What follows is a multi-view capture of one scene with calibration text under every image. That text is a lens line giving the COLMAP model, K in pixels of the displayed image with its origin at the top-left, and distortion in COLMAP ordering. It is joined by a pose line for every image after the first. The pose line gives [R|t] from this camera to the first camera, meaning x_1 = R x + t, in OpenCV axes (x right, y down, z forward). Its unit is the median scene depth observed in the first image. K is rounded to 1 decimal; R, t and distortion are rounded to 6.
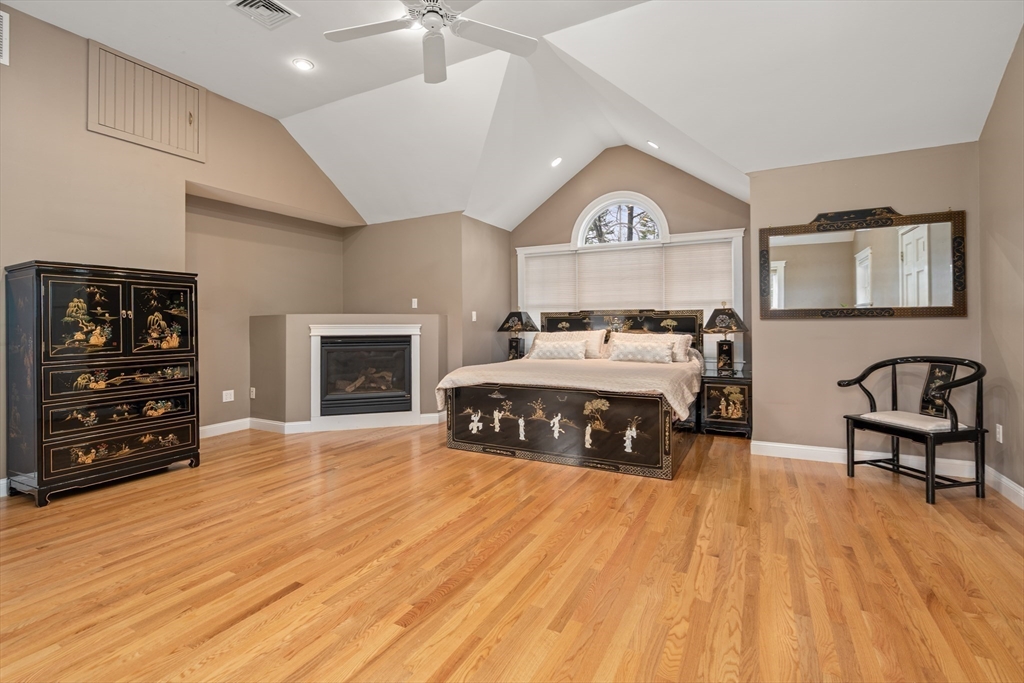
lens RADIAL K [[477.9, 0, 510.5], [0, 477.9, 319.1], [0, 0, 1]] dist [-0.003632, 0.000022]
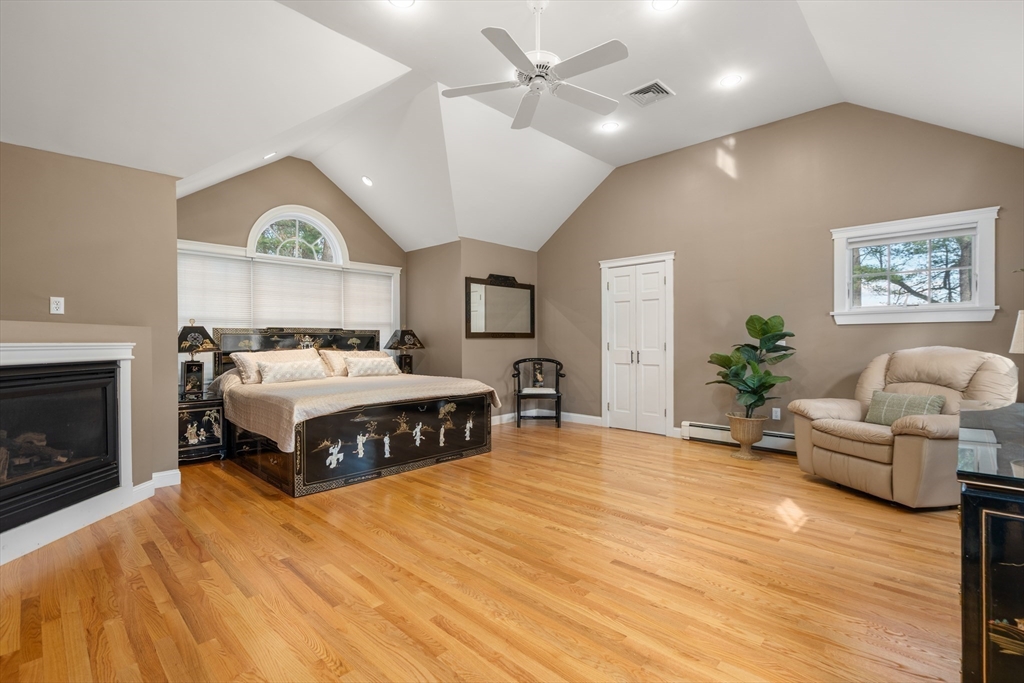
lens RADIAL K [[463.1, 0, 512.0], [0, 463.1, 341.5], [0, 0, 1]] dist [-0.003264, 0.000116]
pose [[0.273754, 0.001641, 0.961798, -0.859786], [-0.005872, 0.999983, -0.000034, 0.009318], [-0.961782, -0.005638, 0.273759, 0.500171]]
